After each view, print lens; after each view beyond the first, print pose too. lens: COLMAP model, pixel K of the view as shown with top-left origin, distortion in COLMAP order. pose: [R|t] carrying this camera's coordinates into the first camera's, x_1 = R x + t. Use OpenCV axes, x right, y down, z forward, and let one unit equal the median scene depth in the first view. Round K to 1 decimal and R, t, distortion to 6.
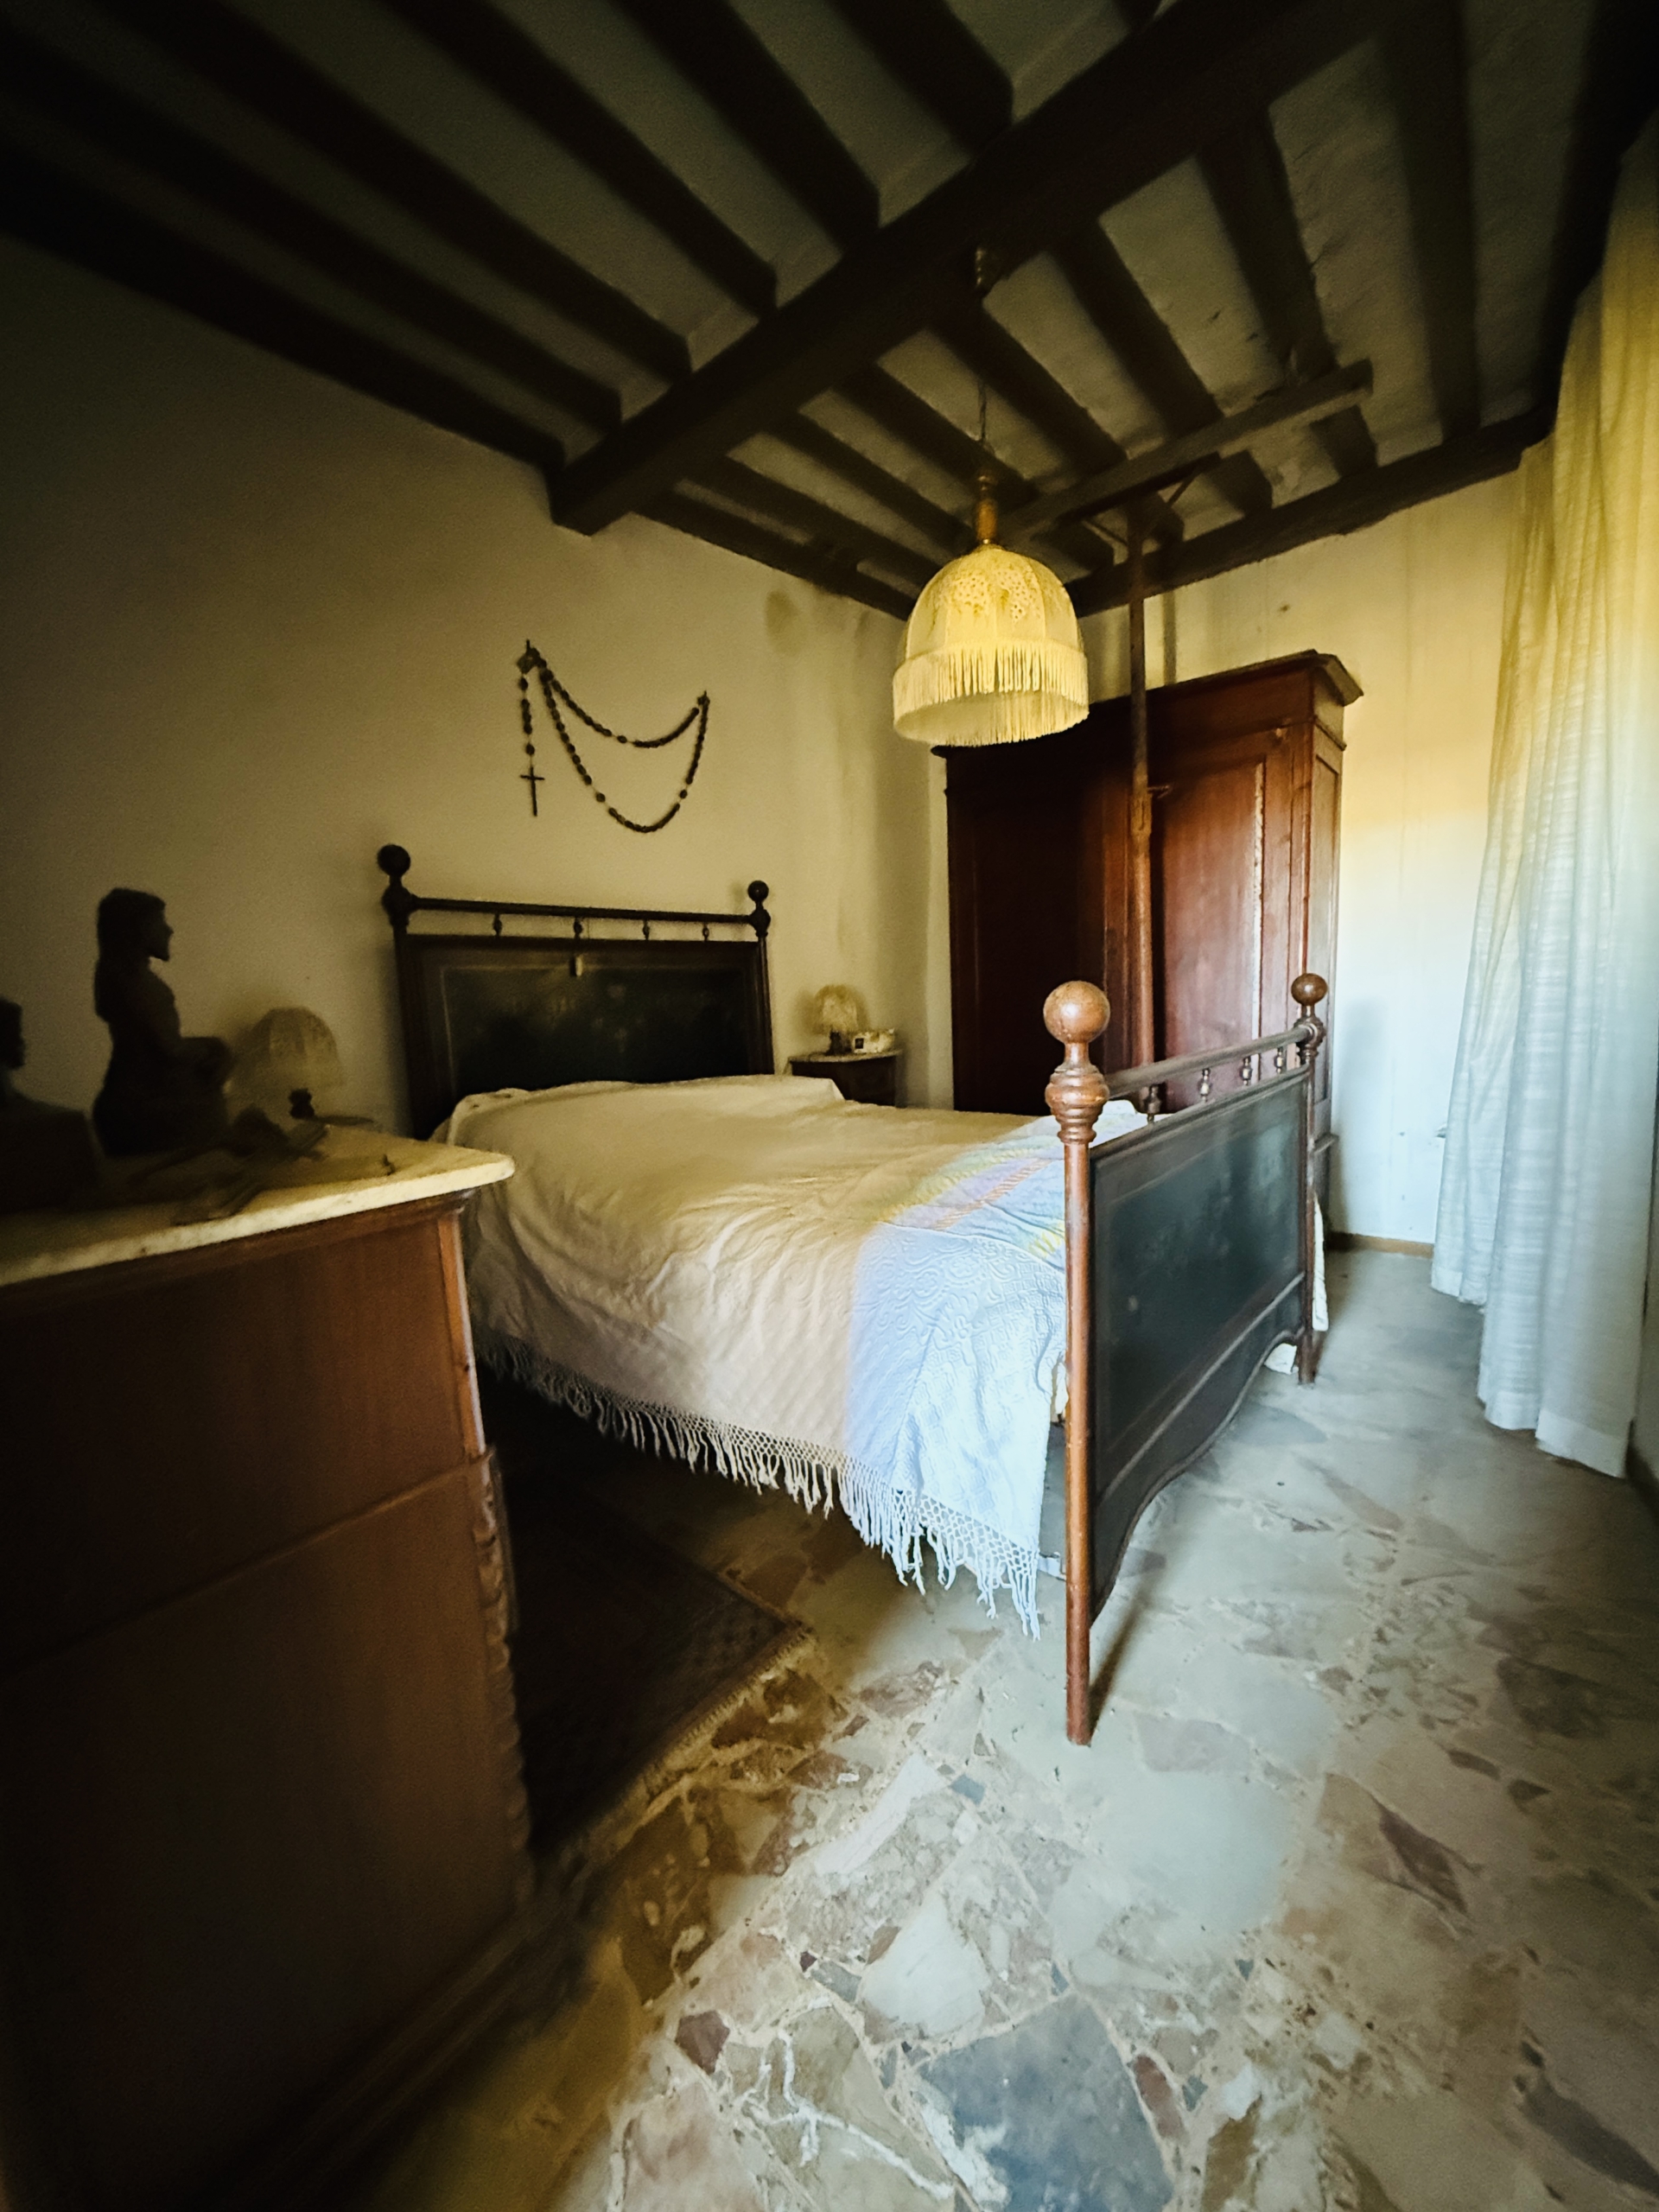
lens RADIAL K [[875.5, 0, 824.7], [0, 875.5, 1111.6], [0, 0, 1]] dist [0.000230, -0.000076]
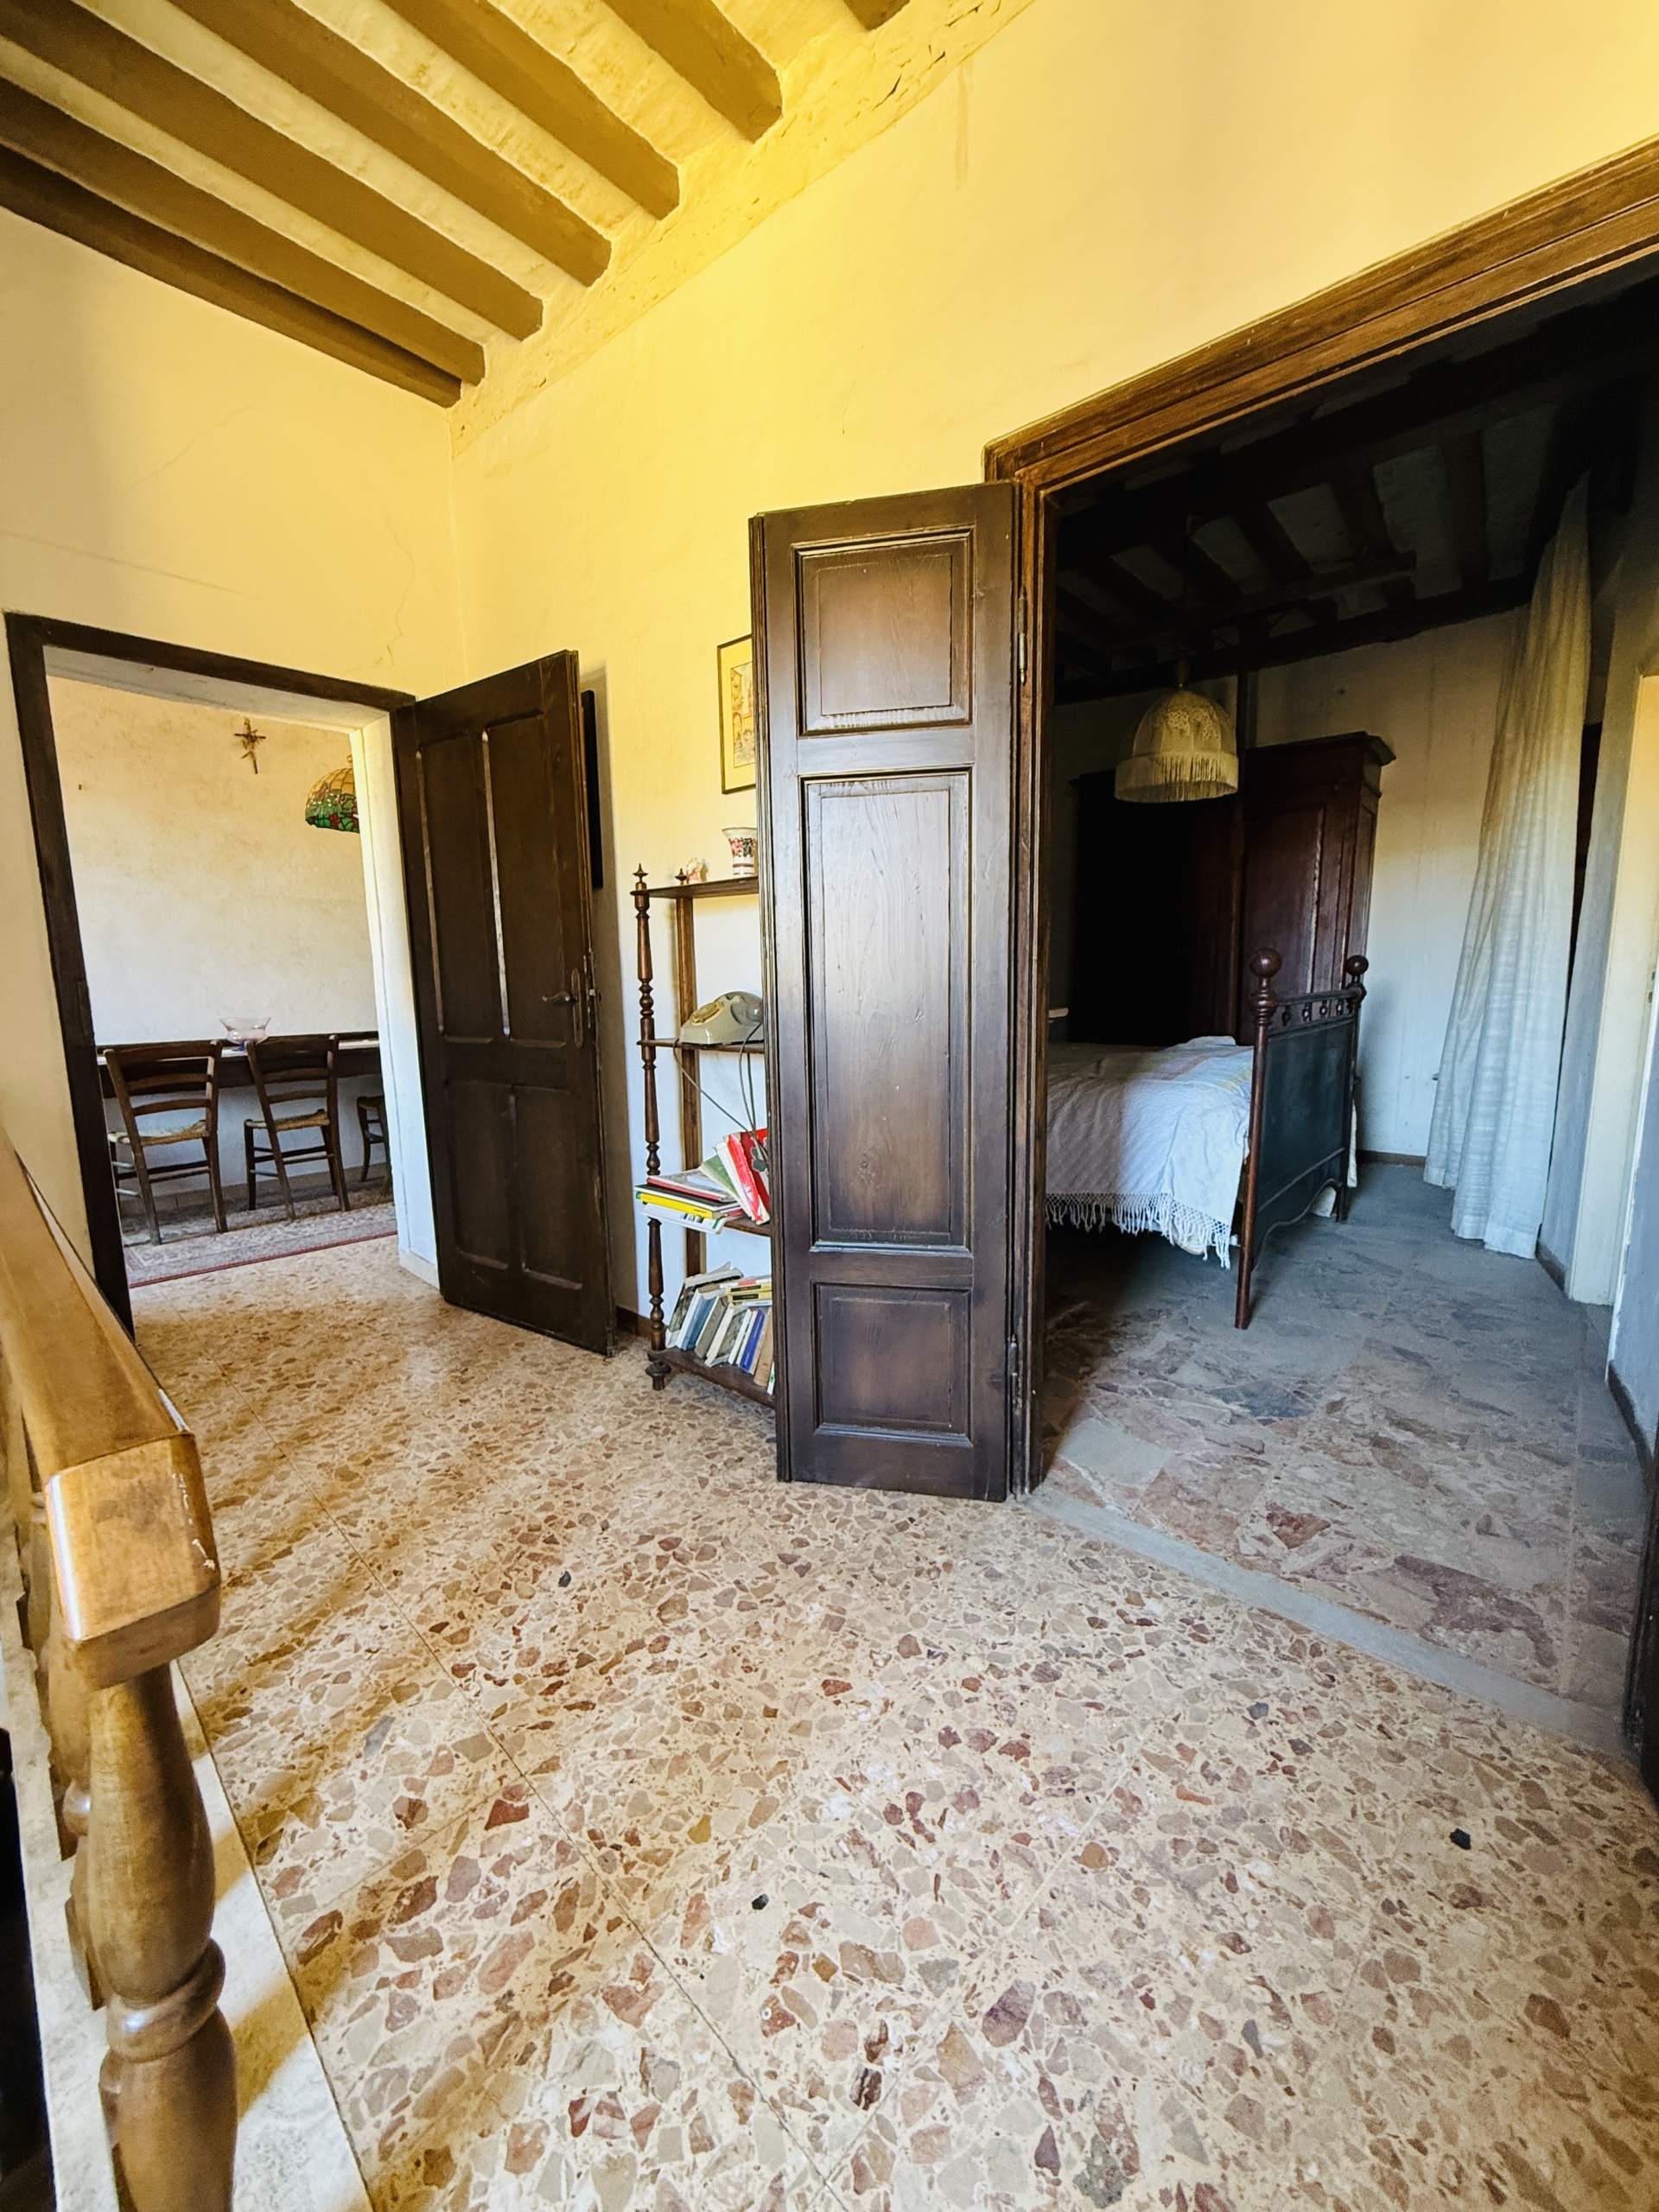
lens RADIAL K [[875.5, 0, 822.1], [0, 875.5, 1111.1], [0, 0, 1]] dist [0.000230, -0.000076]
pose [[0.999346, 0.036001, 0.003504, -0.352947], [-0.036072, 0.999089, 0.022817, 0.105617], [-0.002679, -0.022928, 0.999734, -0.503964]]
